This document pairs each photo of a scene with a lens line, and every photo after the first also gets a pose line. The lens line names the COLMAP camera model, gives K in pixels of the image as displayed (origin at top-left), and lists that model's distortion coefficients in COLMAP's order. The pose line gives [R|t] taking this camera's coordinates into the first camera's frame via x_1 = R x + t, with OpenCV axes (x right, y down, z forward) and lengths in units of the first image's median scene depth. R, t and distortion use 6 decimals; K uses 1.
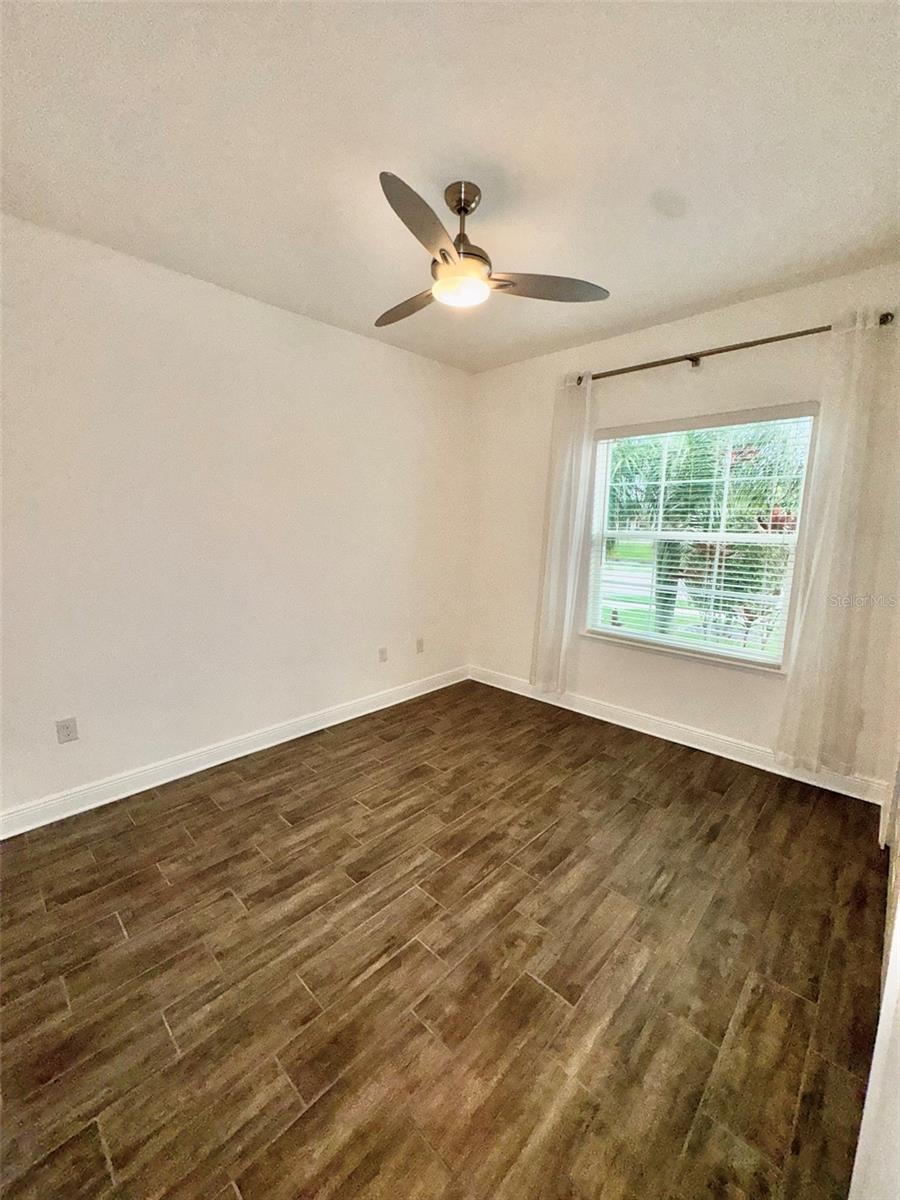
lens RADIAL K [[479.9, 0, 450.0], [0, 479.9, 600.0], [0, 0, 1]] dist [0.000071, -0.000164]
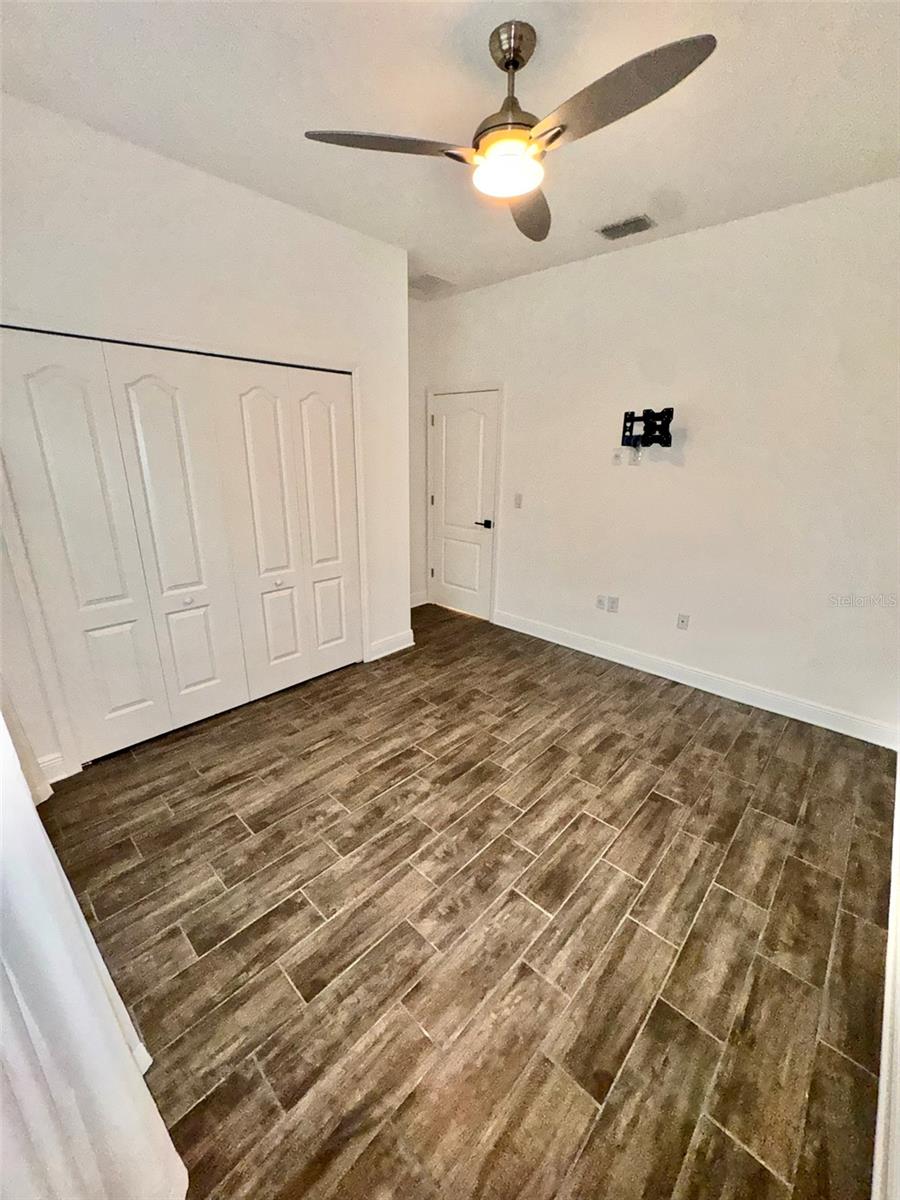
lens RADIAL K [[479.9, 0, 450.0], [0, 479.9, 600.0], [0, 0, 1]] dist [0.000071, -0.000164]
pose [[-0.999728, -0.014480, -0.018297, 0.106196], [-0.021221, 0.890250, 0.454977, -0.314025], [0.009701, 0.455241, -0.890315, 1.741913]]
